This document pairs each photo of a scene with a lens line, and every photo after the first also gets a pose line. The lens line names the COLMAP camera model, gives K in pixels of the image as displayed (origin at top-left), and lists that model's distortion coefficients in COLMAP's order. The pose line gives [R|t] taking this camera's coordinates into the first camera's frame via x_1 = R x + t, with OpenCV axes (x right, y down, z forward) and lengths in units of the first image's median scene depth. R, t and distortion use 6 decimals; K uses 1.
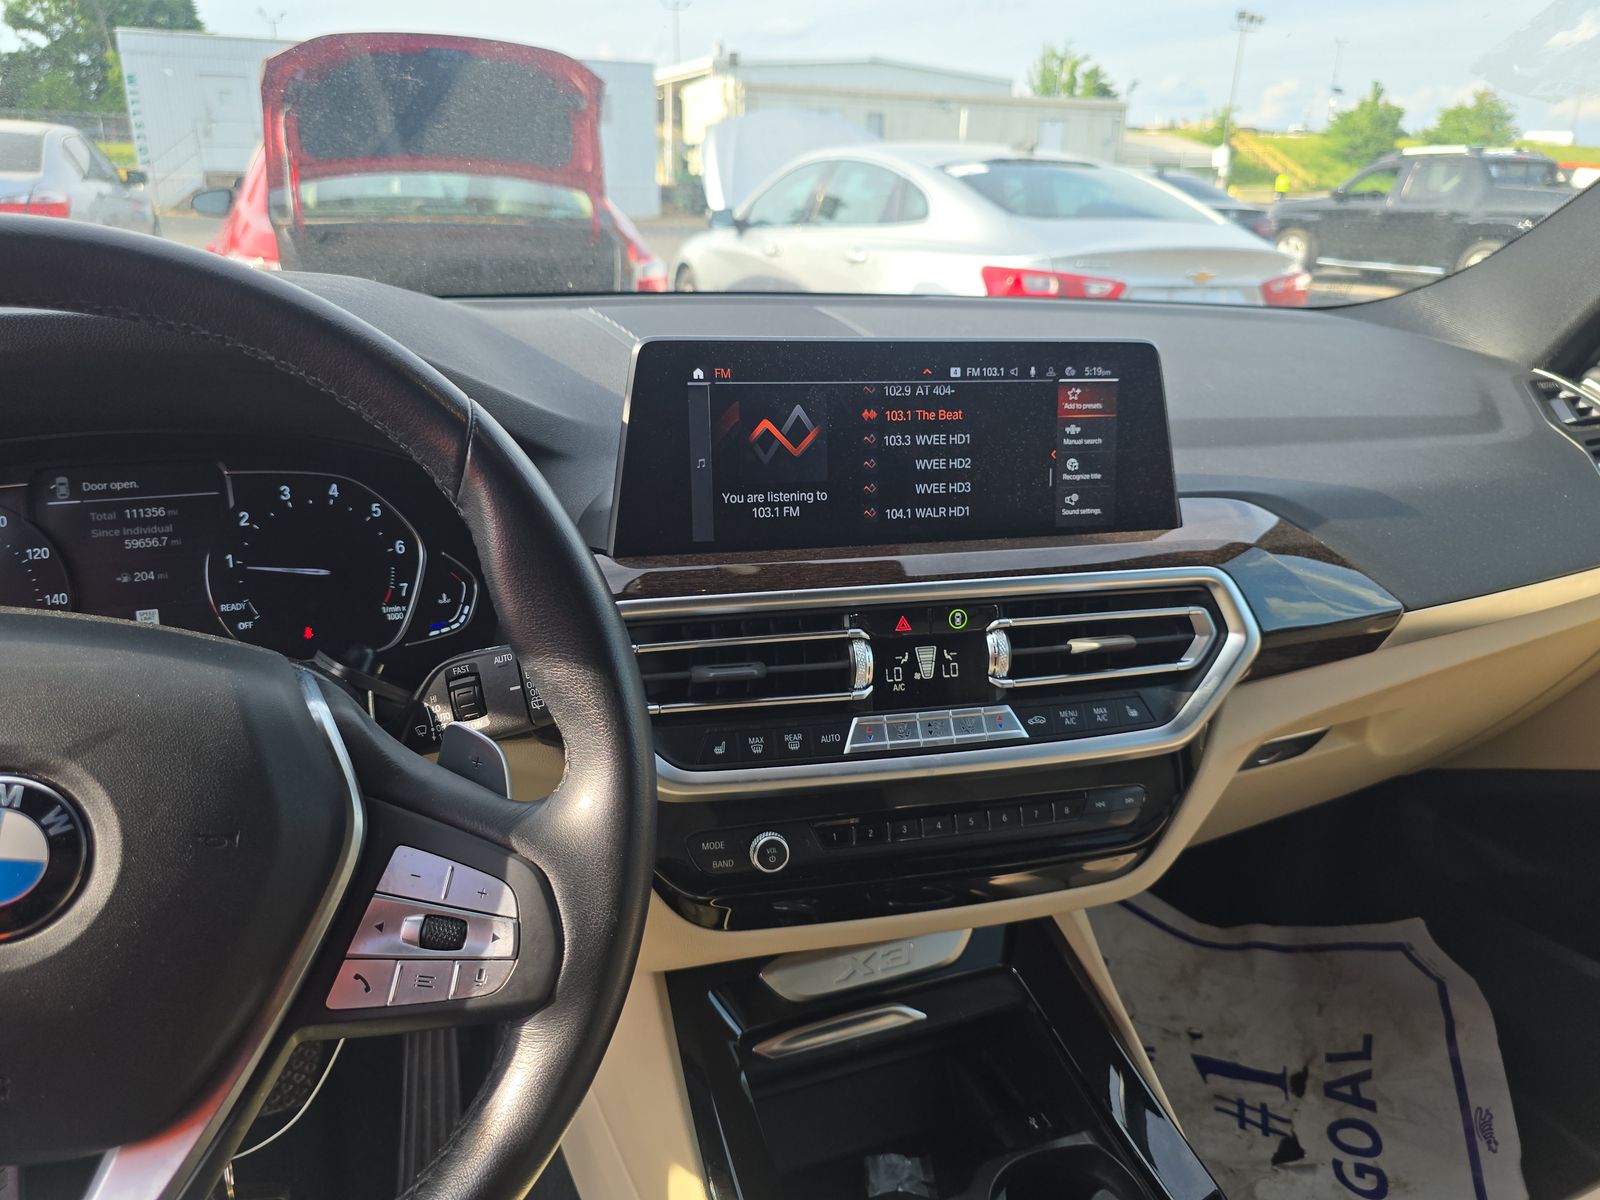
lens RADIAL K [[1052.8, 0, 800.0], [0, 1052.8, 600.0], [0, 0, 1]] dist [0.001931, -0.030031]
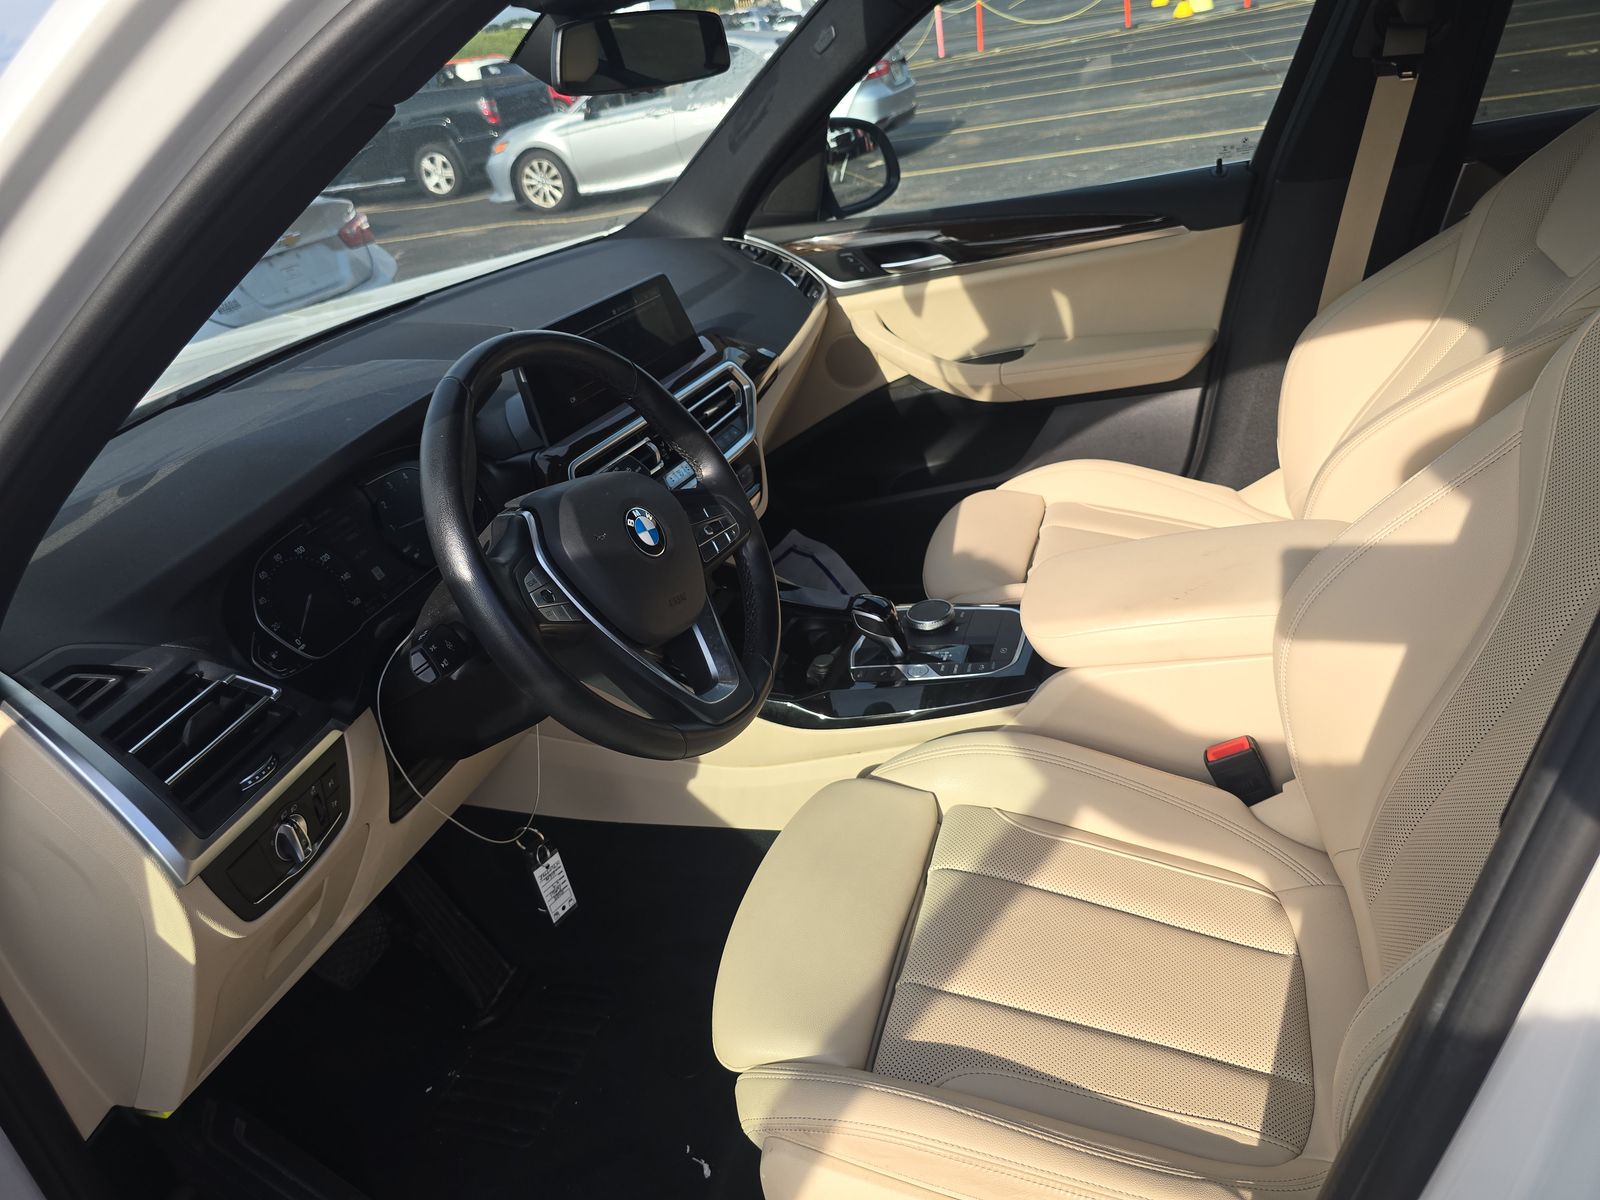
lens RADIAL K [[1052.8, 0, 800.0], [0, 1052.8, 600.0], [0, 0, 1]] dist [0.001931, -0.030031]
pose [[0.600904, -0.463322, 0.651342, -1.346158], [0.420564, 0.876222, 0.235290, -0.053490], [-0.679735, 0.132544, 0.721382, -0.707262]]
